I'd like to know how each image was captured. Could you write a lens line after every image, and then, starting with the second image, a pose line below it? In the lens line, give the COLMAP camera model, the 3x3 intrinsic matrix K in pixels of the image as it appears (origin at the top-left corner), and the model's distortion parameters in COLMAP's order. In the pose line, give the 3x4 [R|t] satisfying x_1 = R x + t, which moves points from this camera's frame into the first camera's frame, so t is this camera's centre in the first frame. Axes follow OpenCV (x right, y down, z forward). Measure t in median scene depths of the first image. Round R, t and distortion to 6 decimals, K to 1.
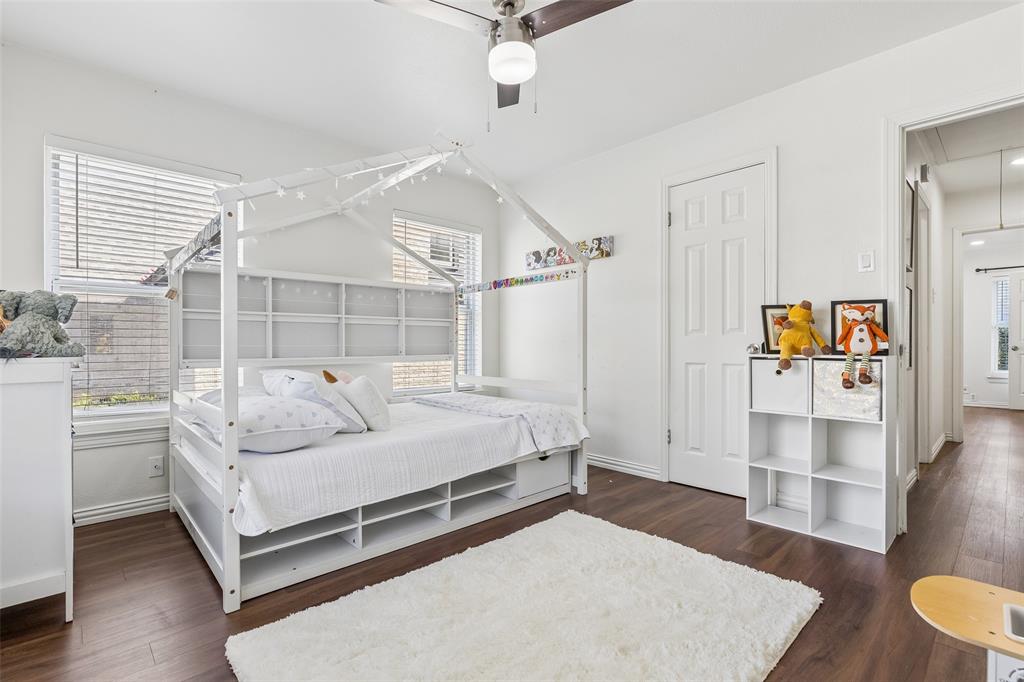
lens RADIAL K [[473.5, 0, 516.0], [0, 473.5, 343.9], [0, 0, 1]] dist [0.000175, 0.000058]
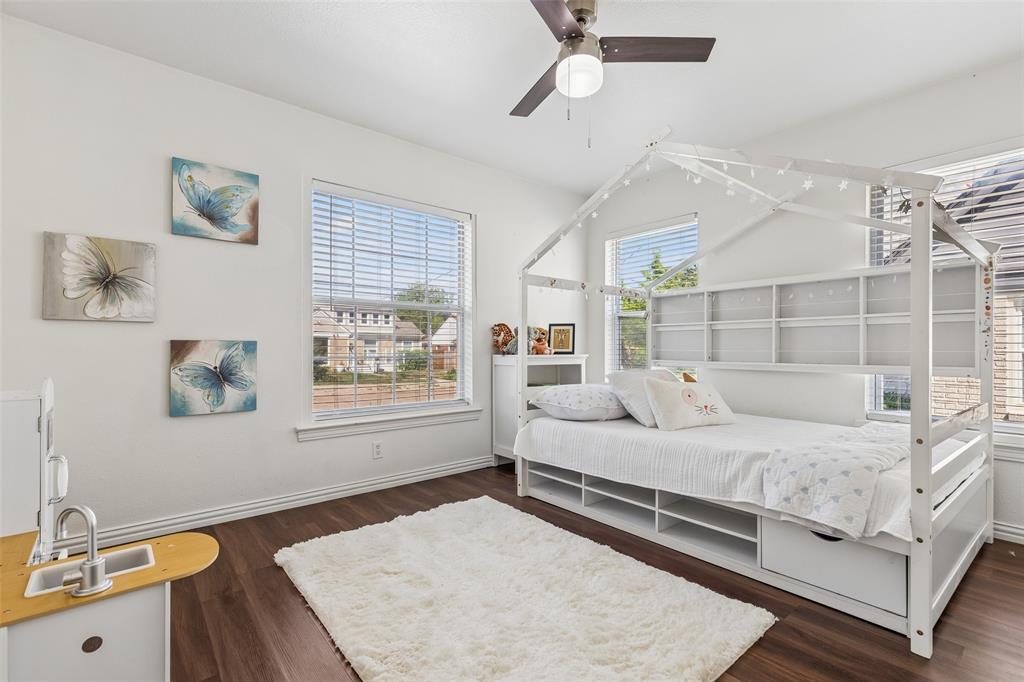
lens RADIAL K [[469.1, 0, 515.3], [0, 469.1, 346.7], [0, 0, 1]] dist [0.007213, -0.003333]
pose [[-0.074625, -0.002786, -0.997208, 0.729318], [-0.000884, 0.999996, -0.002728, -0.003015], [0.997211, 0.000678, -0.074627, 0.673474]]
